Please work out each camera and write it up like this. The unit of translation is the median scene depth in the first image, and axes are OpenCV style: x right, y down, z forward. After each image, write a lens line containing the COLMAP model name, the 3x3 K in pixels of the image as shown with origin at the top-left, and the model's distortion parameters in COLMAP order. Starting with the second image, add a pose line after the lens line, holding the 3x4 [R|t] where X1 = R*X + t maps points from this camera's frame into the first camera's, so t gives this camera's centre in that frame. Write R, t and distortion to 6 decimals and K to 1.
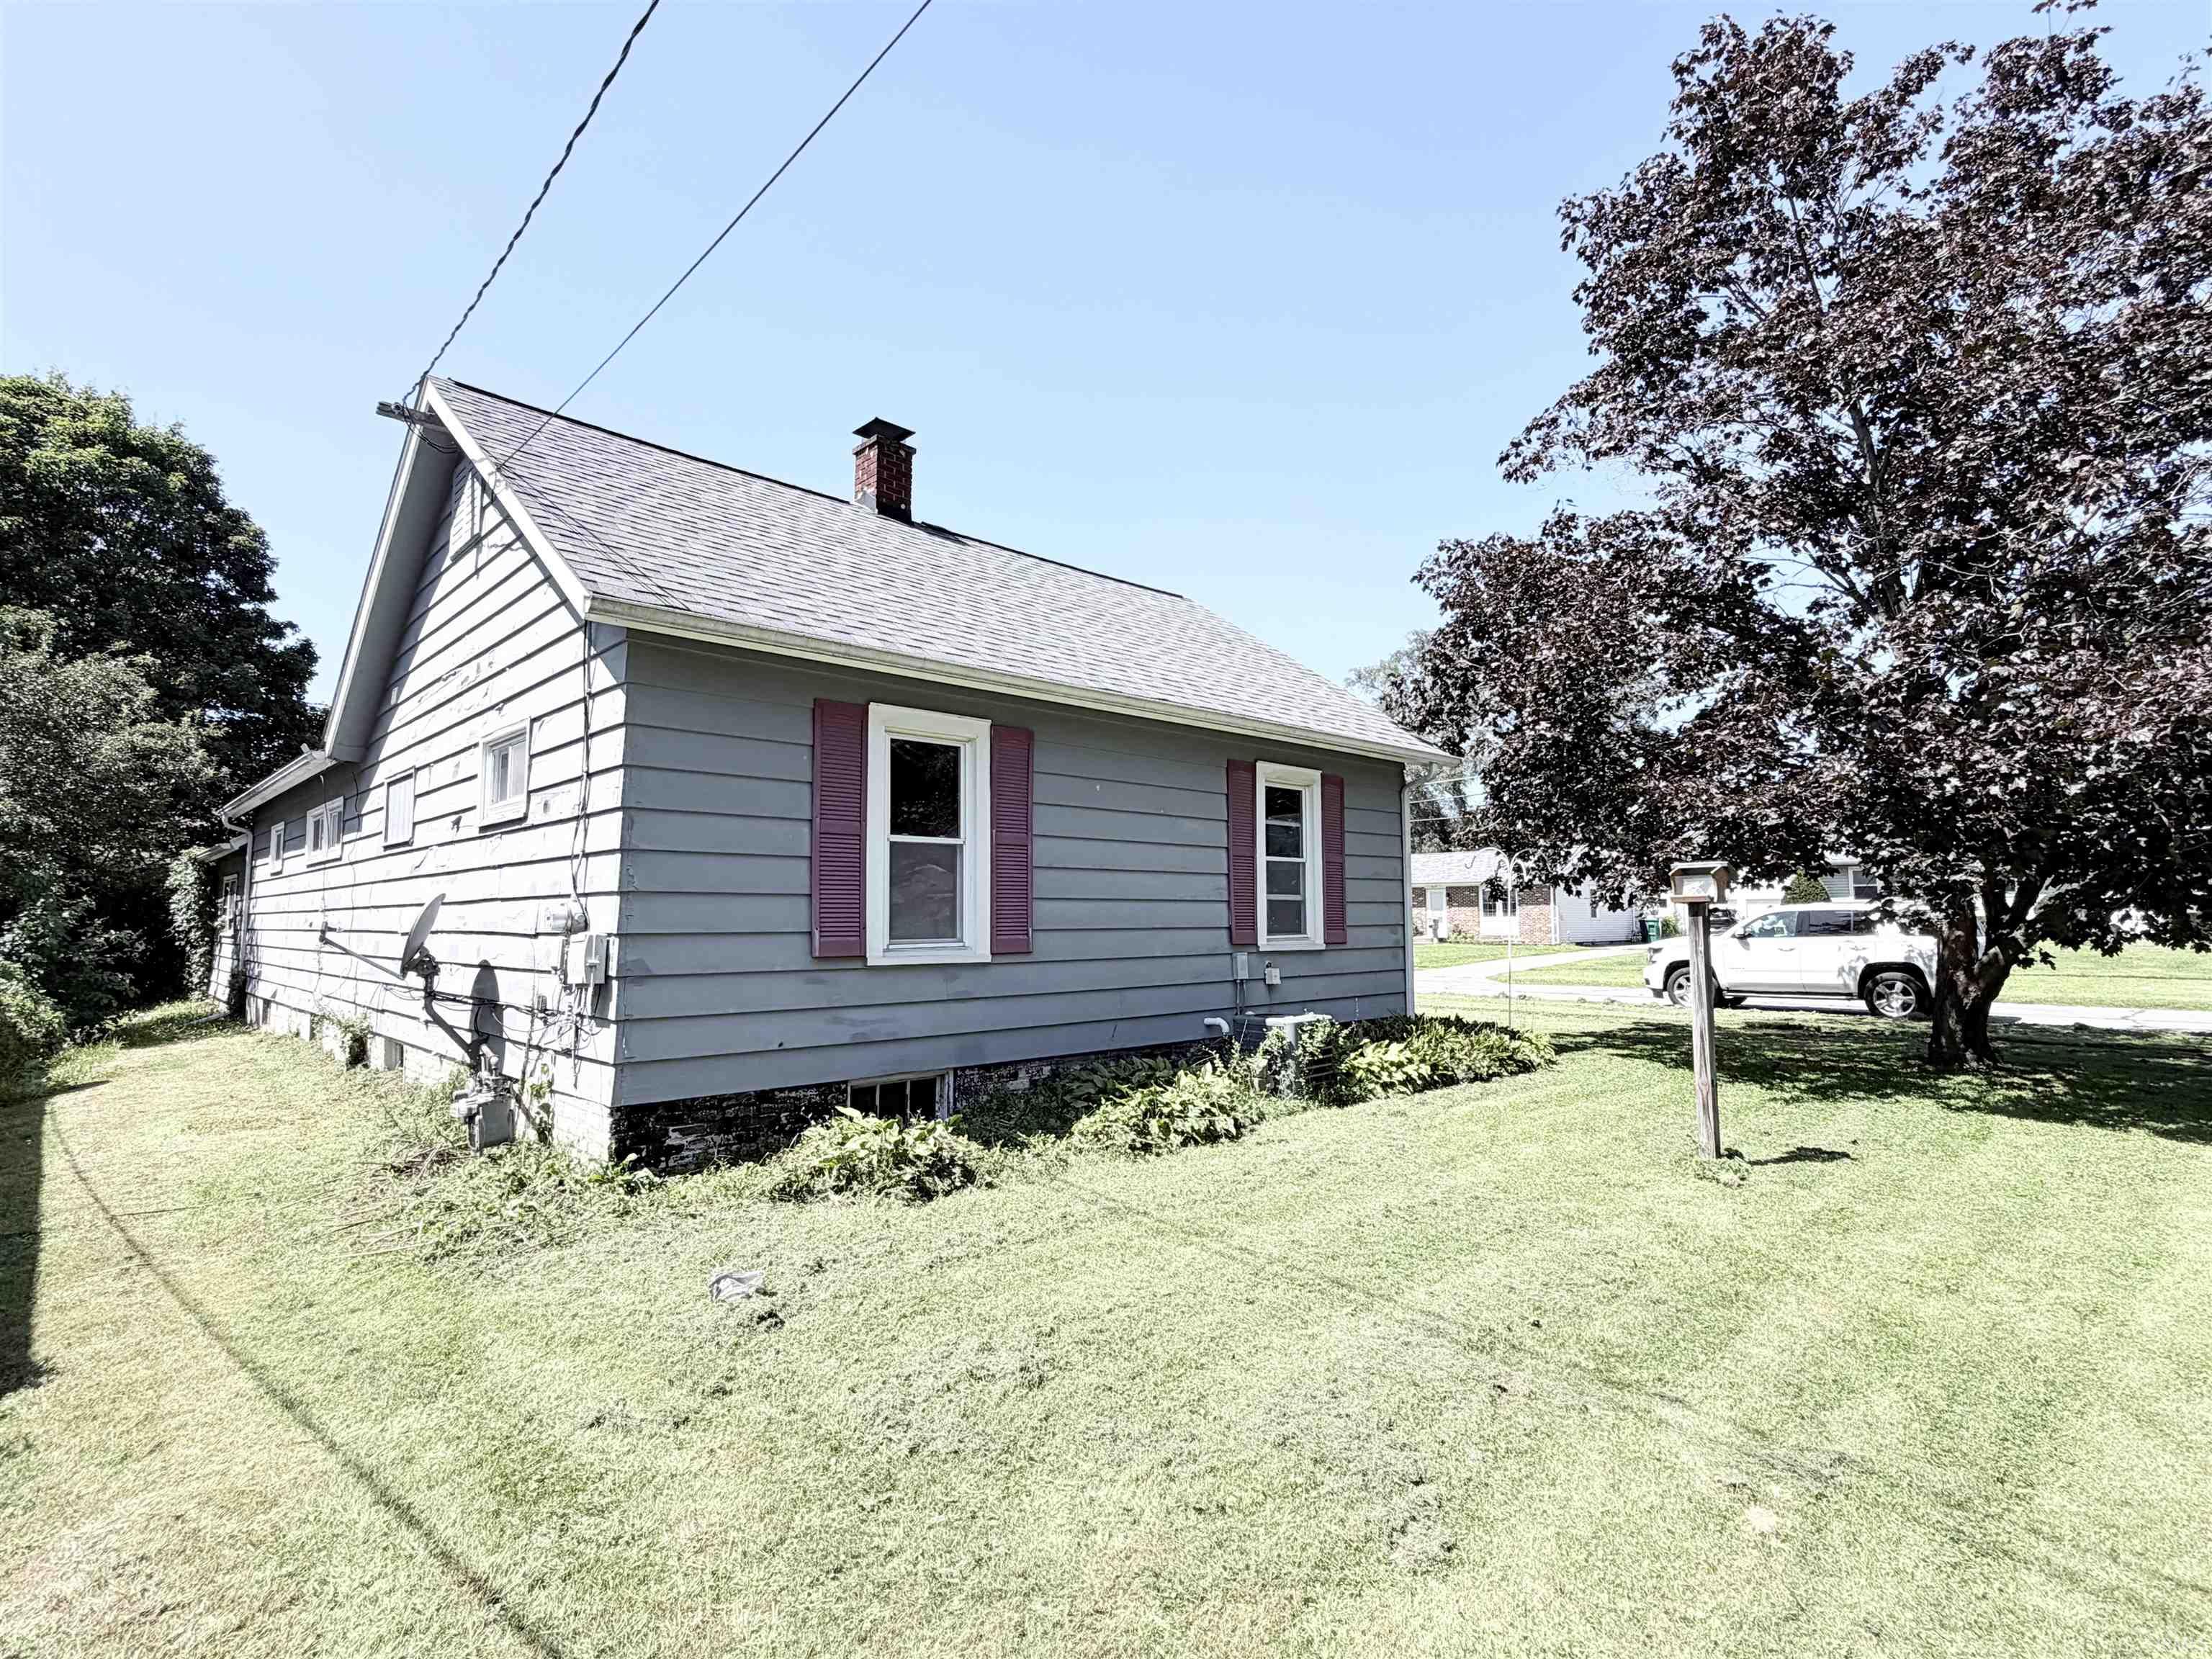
lens RADIAL K [[1103.6, 0, 1106.0], [0, 1103.6, 829.5], [0, 0, 1]] dist [-0.034314, -0.000019]
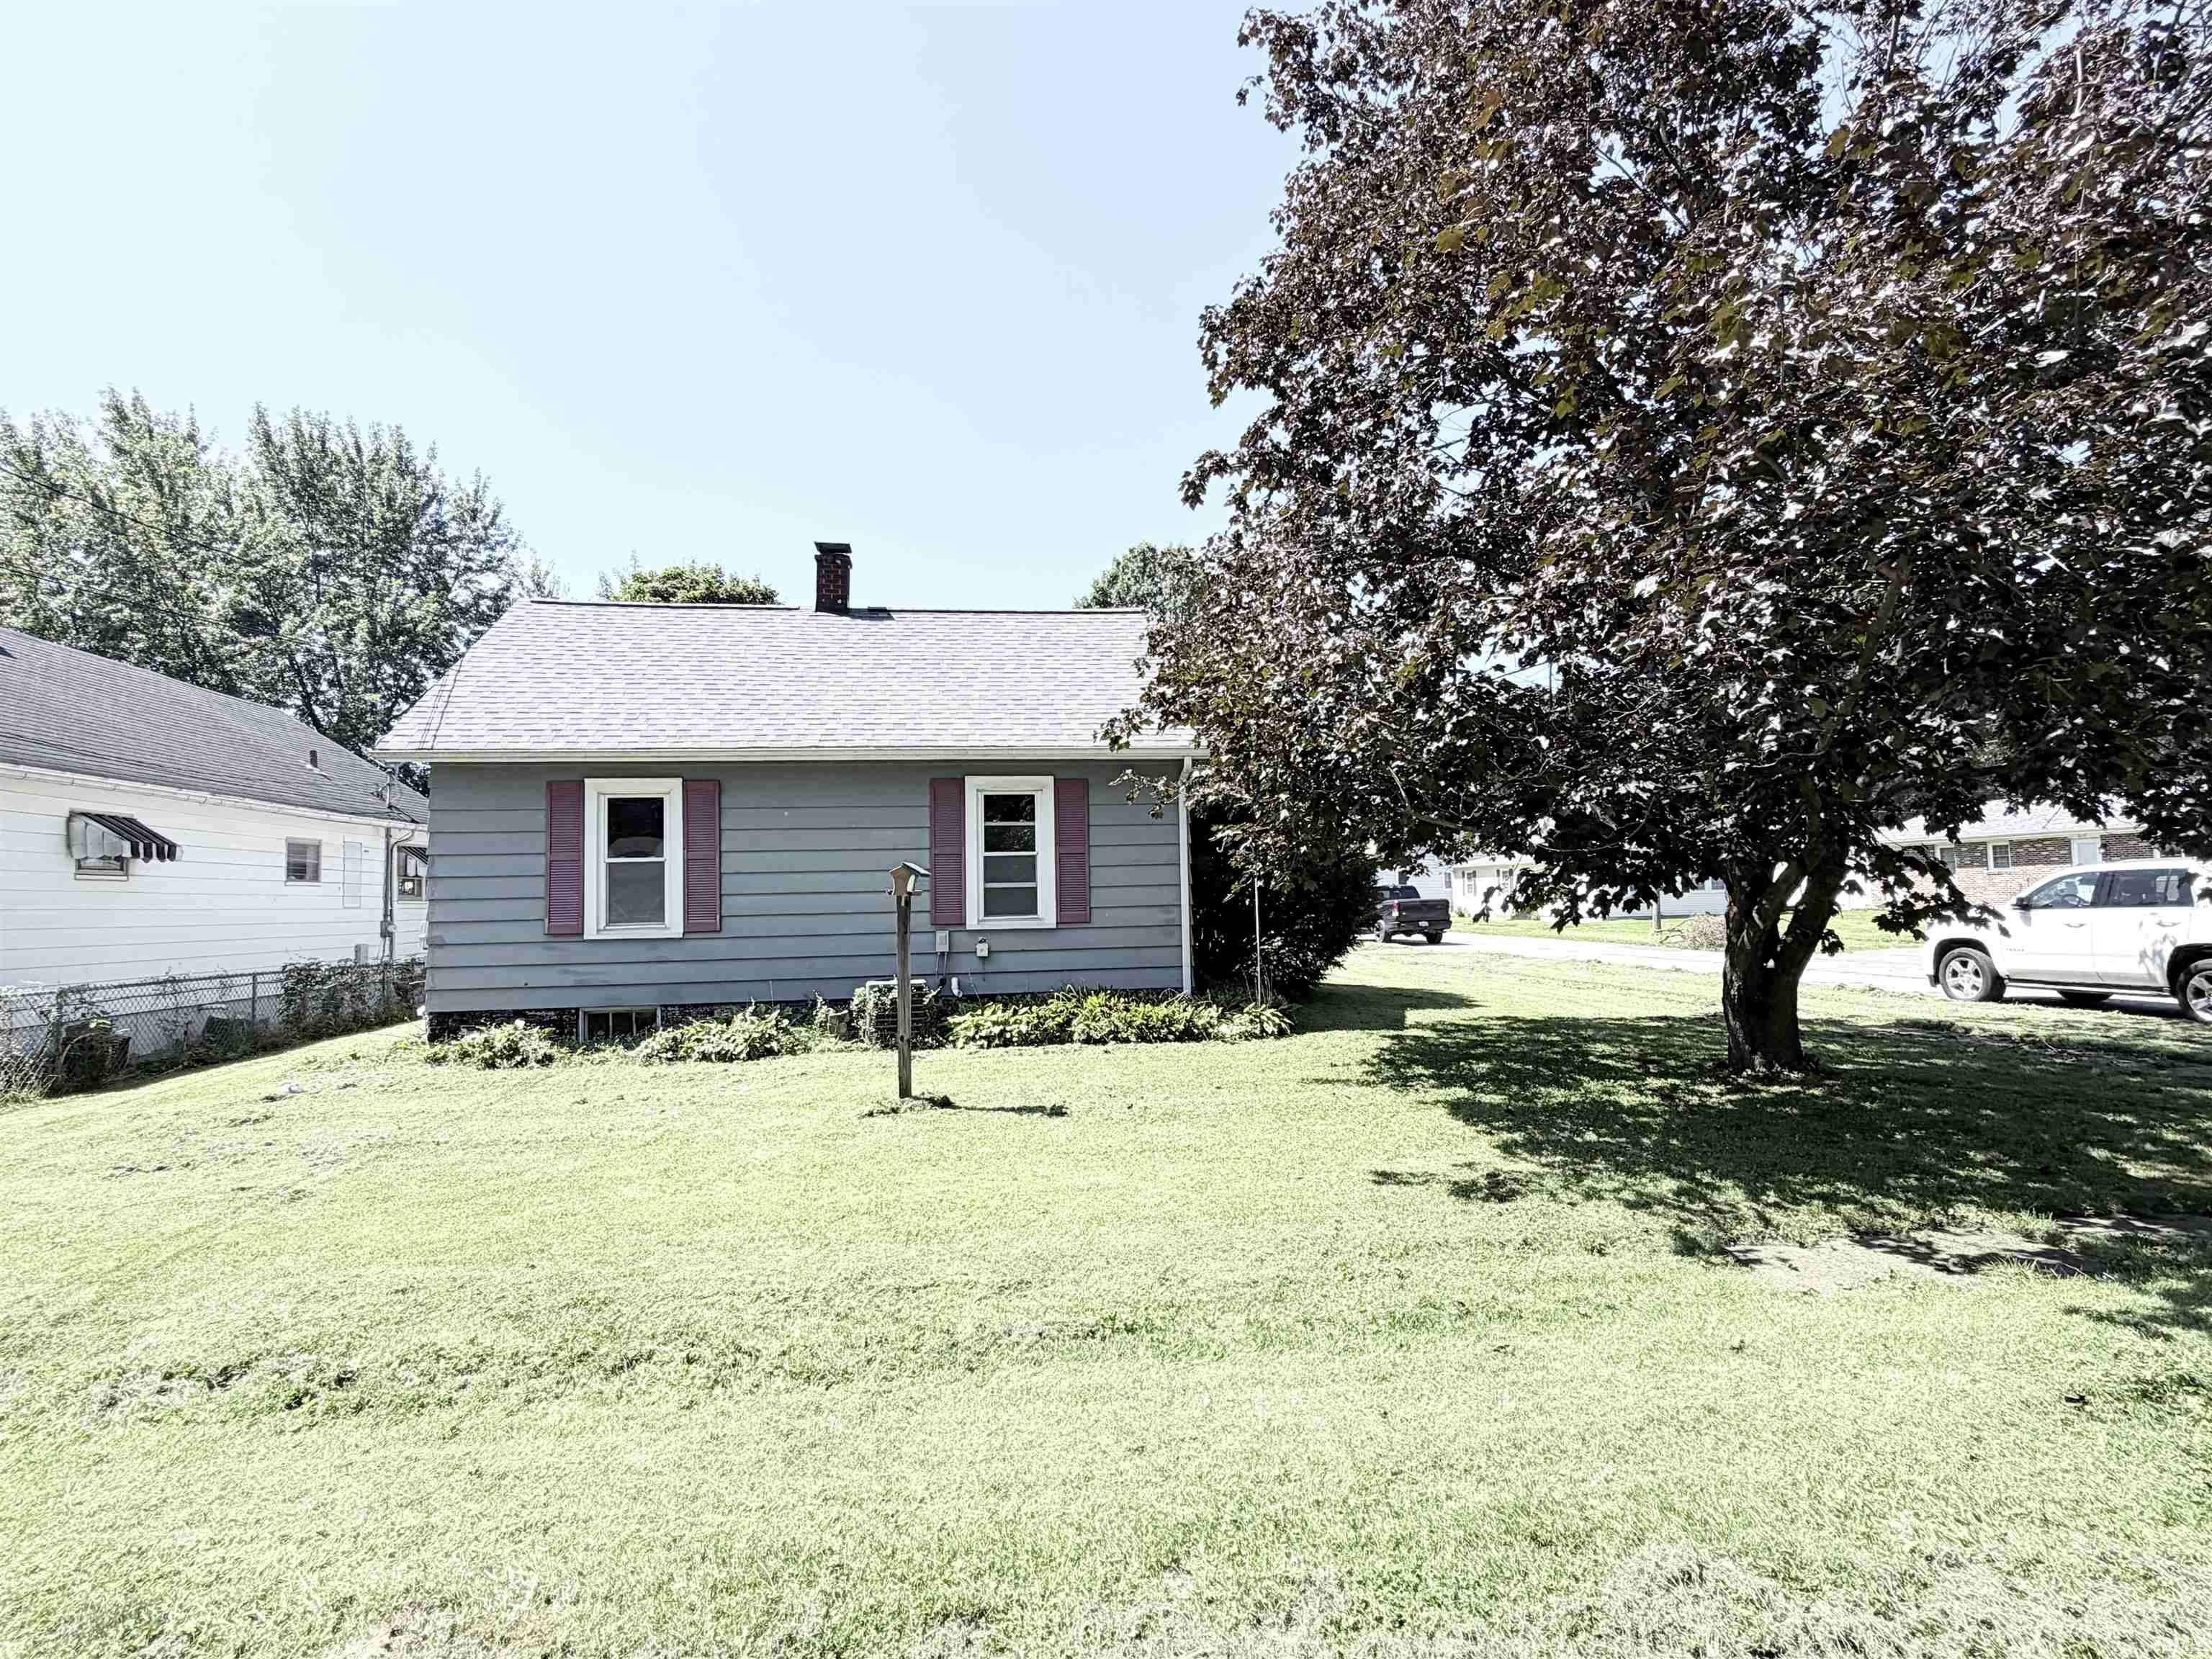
lens RADIAL K [[1120.8, 0, 1106.0], [0, 1120.8, 829.5], [0, 0, 1]] dist [0.000505, 0.000092]
pose [[0.822819, -0.054066, -0.565725, 0.983783], [0.066032, 0.997817, 0.000681, 0.006999], [0.564454, -0.037916, 0.824594, 0.047445]]
